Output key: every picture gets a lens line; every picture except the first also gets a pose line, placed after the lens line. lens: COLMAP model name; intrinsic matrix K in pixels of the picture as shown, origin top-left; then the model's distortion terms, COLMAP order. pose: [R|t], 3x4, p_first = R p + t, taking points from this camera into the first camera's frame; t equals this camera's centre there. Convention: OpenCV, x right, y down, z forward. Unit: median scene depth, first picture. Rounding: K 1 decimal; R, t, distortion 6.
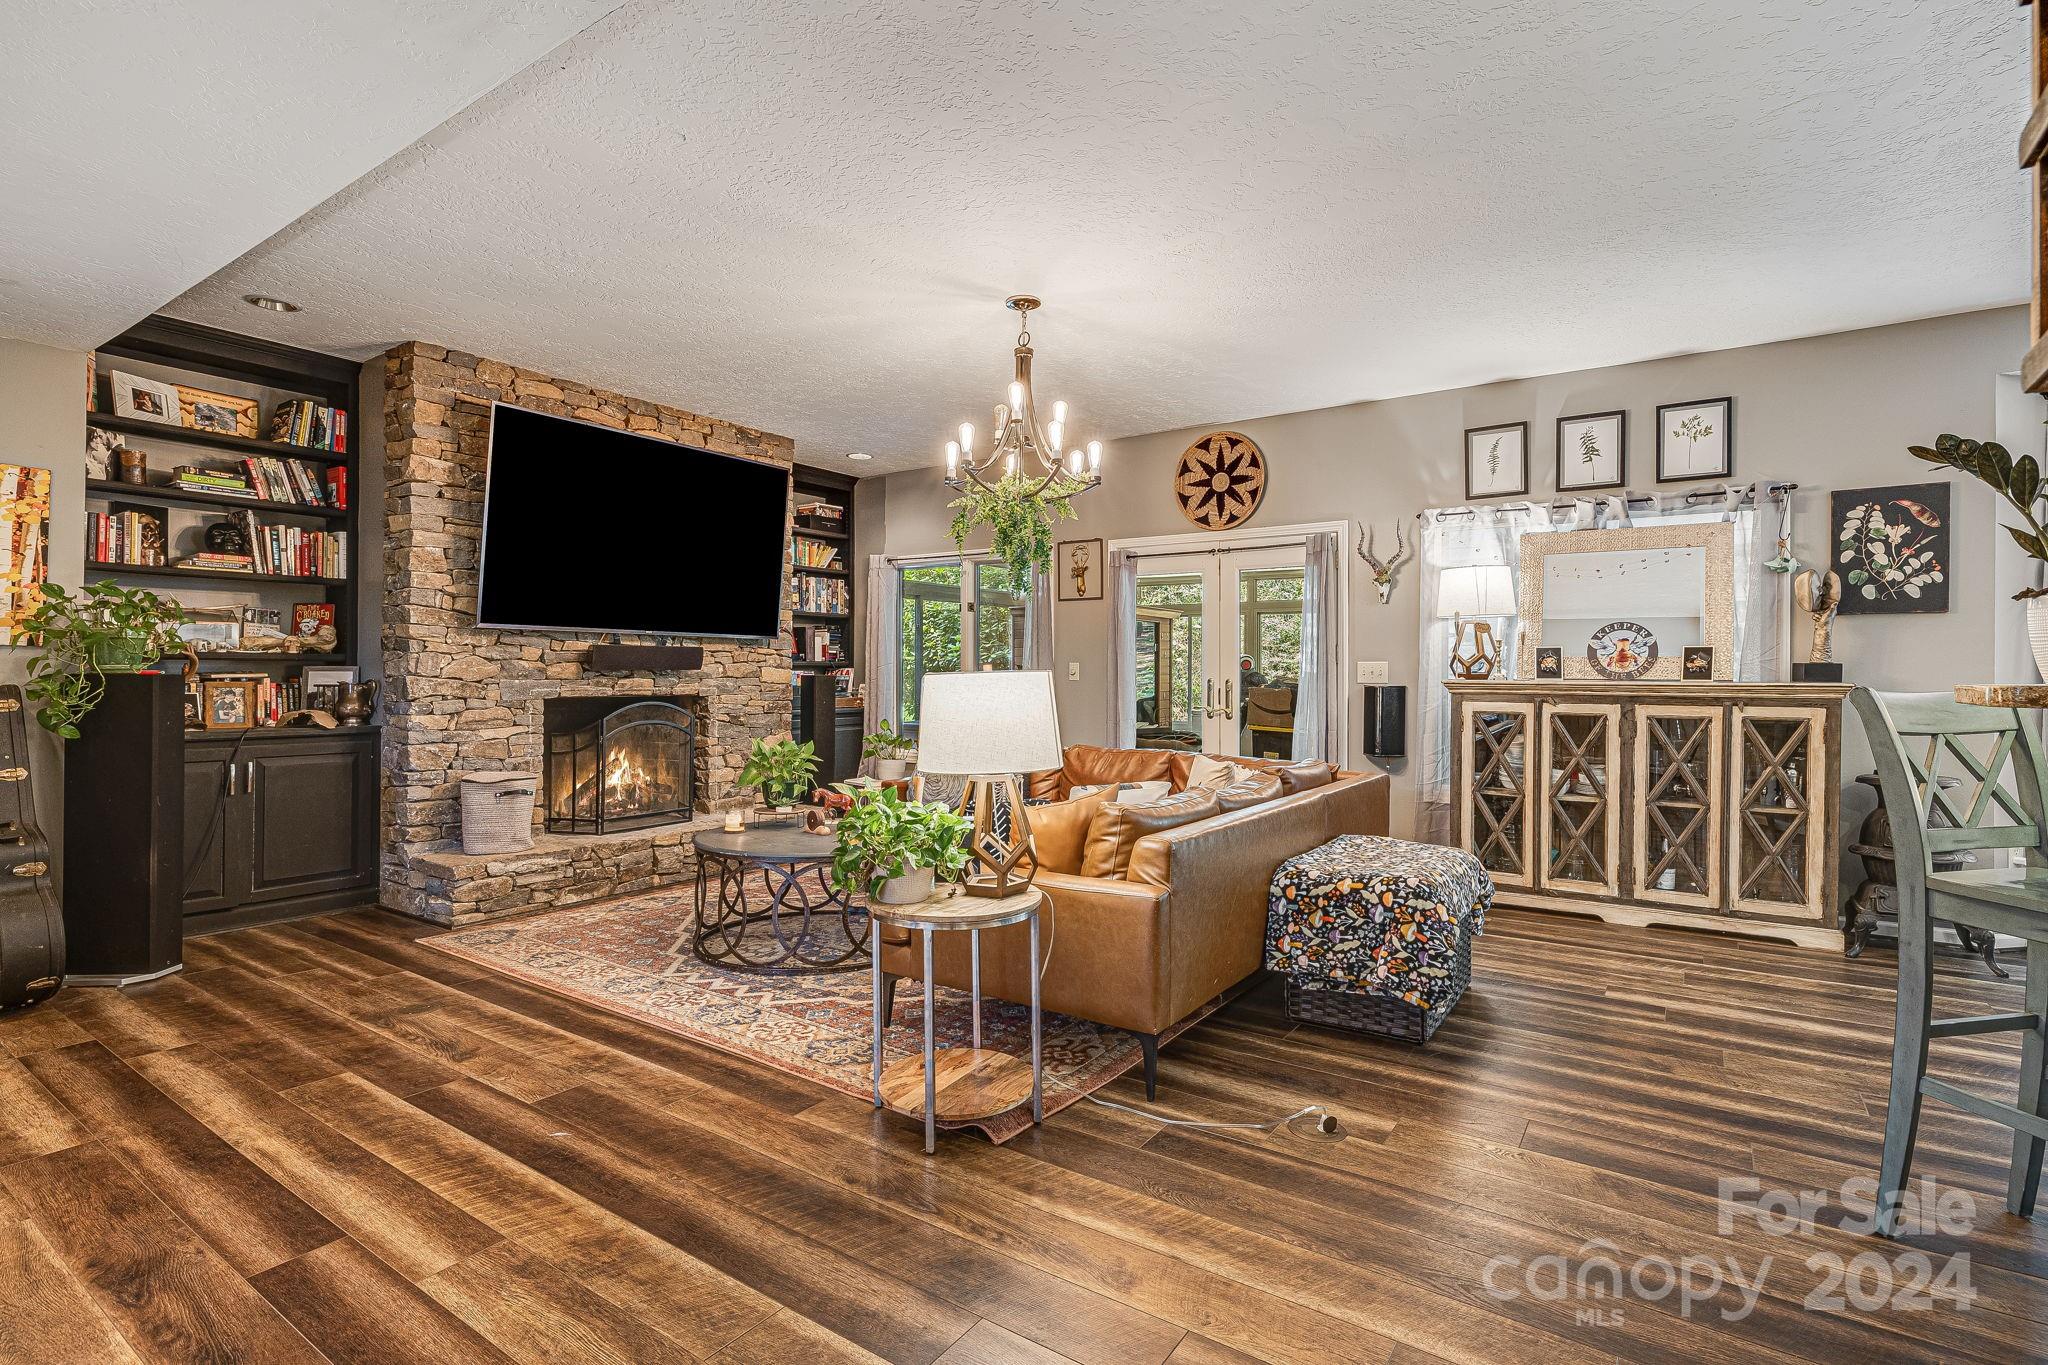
lens RADIAL K [[992.9, 0, 1024.7], [0, 992.9, 674.5], [0, 0, 1]] dist [-0.003891, 0.001679]
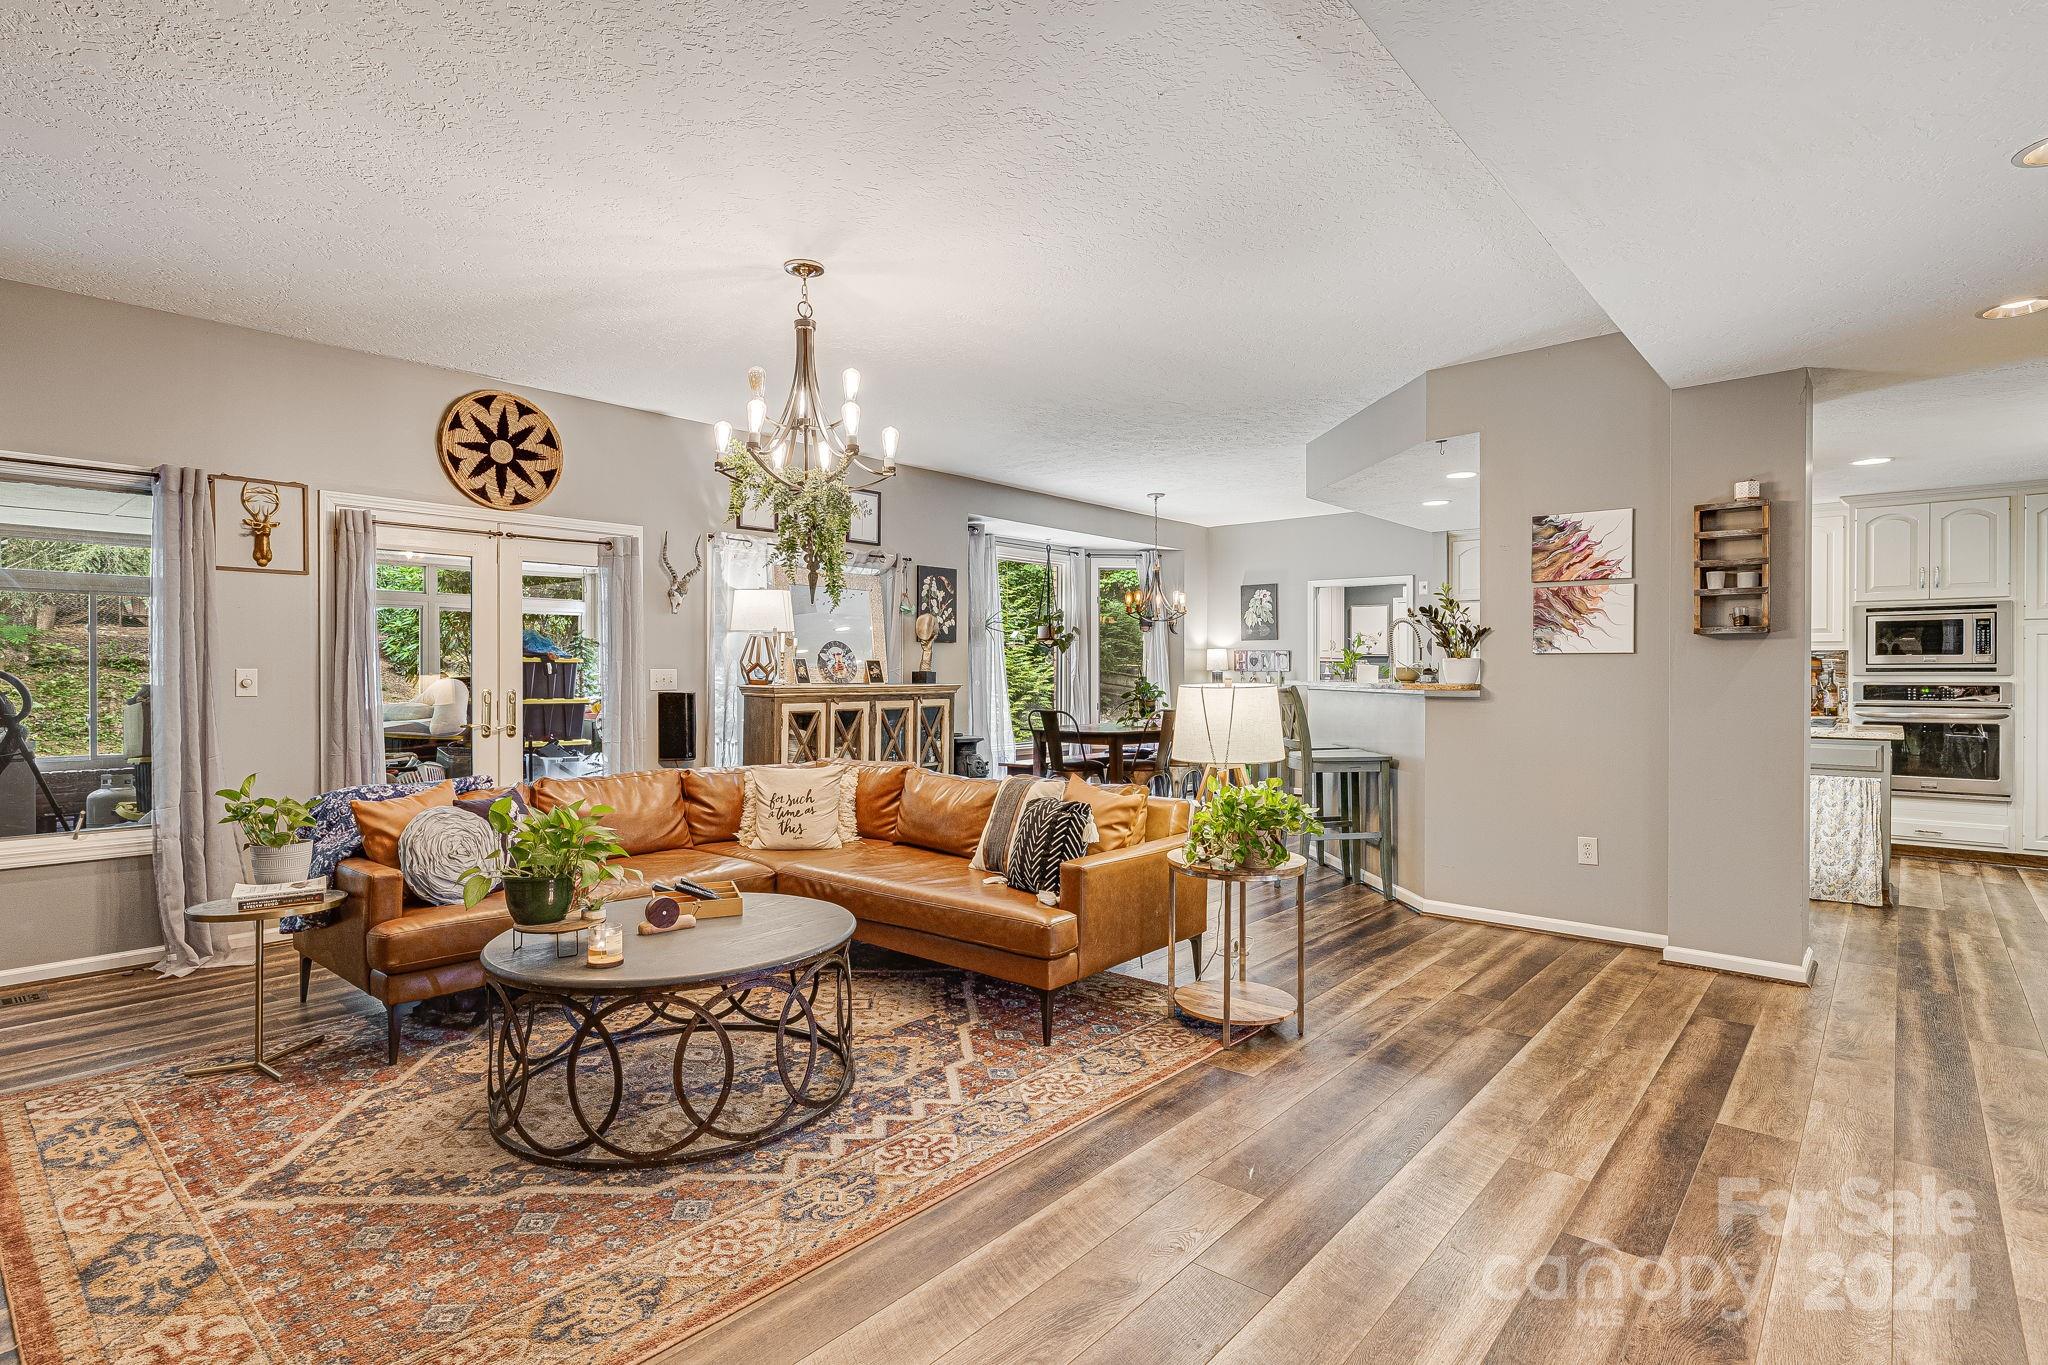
lens RADIAL K [[1003.7, 0, 1024.0], [0, 1003.7, 682.5], [0, 0, 1]] dist [-0.013293, -0.000040]
pose [[0.111662, -0.012078, 0.993673, -0.830389], [0.005984, 0.999916, 0.011481, -0.011703], [-0.993728, 0.004664, 0.111724, 0.673721]]
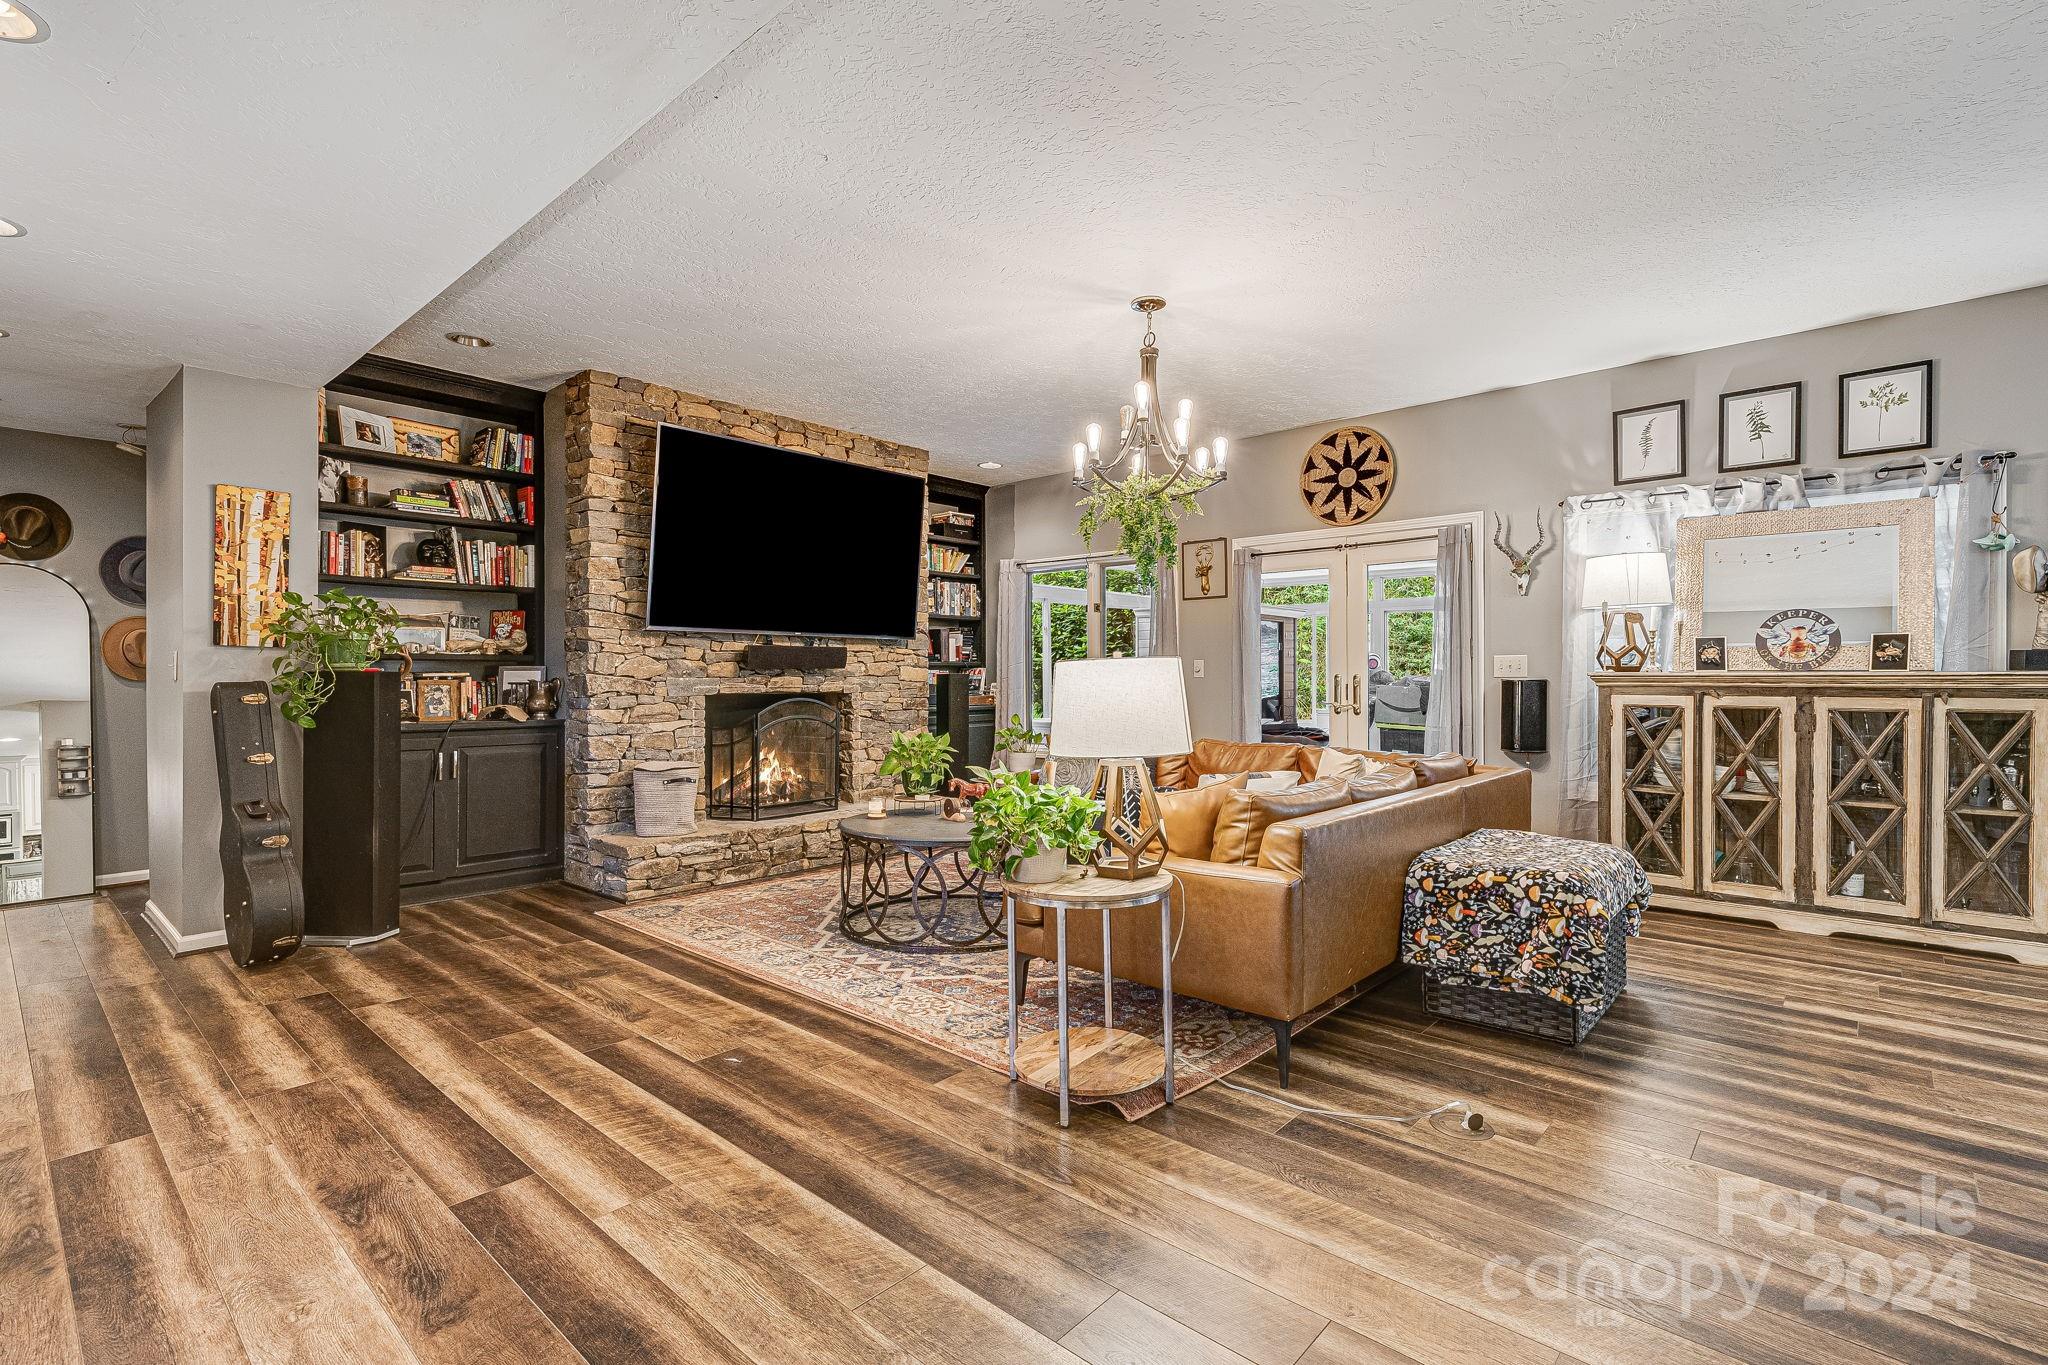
lens RADIAL K [[951.4, 0, 1024.0], [0, 951.4, 682.5], [0, 0, 1]] dist [0.015755, 0.000309]
pose [[0.991734, -0.004970, -0.128214, -0.004556], [0.005341, 0.999982, 0.002555, 0.011543], [0.128199, -0.003219, 0.991743, 0.009753]]
